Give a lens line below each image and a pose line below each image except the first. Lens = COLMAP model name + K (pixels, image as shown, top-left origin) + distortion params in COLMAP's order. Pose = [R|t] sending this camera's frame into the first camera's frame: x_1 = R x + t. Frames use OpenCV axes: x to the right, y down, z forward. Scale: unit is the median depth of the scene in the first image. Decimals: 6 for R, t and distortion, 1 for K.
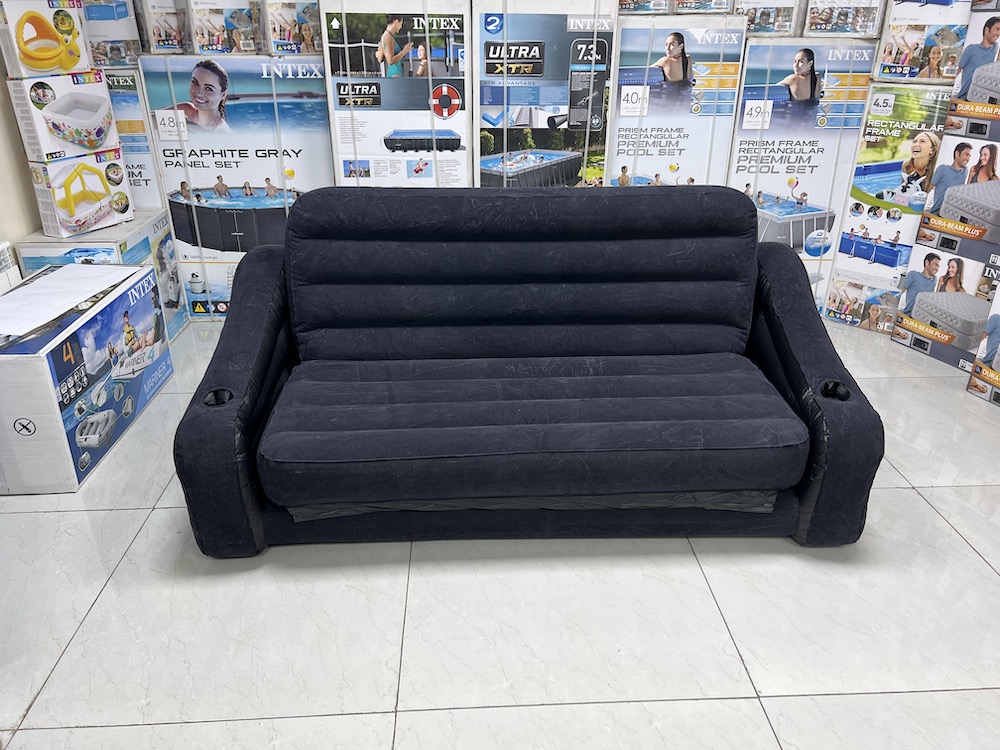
lens RADIAL K [[750.3, 0, 500.0], [0, 750.3, 375.0], [0, 0, 1]] dist [0.041644, -0.047684]
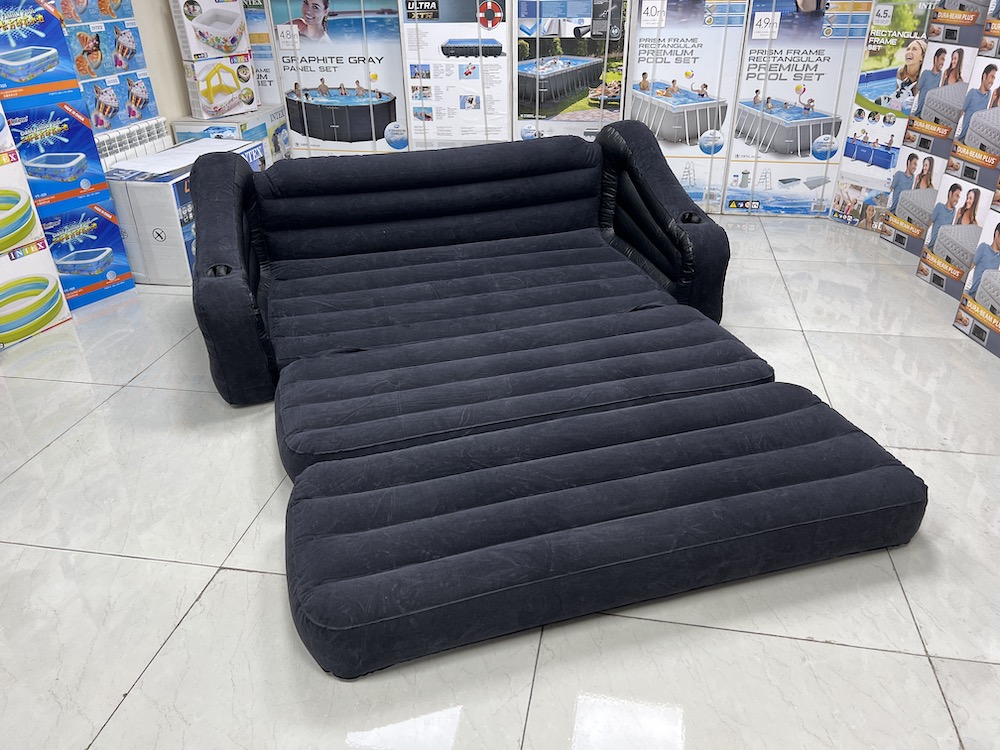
lens RADIAL K [[750.3, 0, 500.0], [0, 750.3, 375.0], [0, 0, 1]] dist [0.041644, -0.047684]
pose [[0.972657, 0.091895, -0.213294, 0.253488], [-0.078573, 0.994438, 0.070135, 0.129125], [0.218553, -0.051458, 0.974467, -0.217706]]
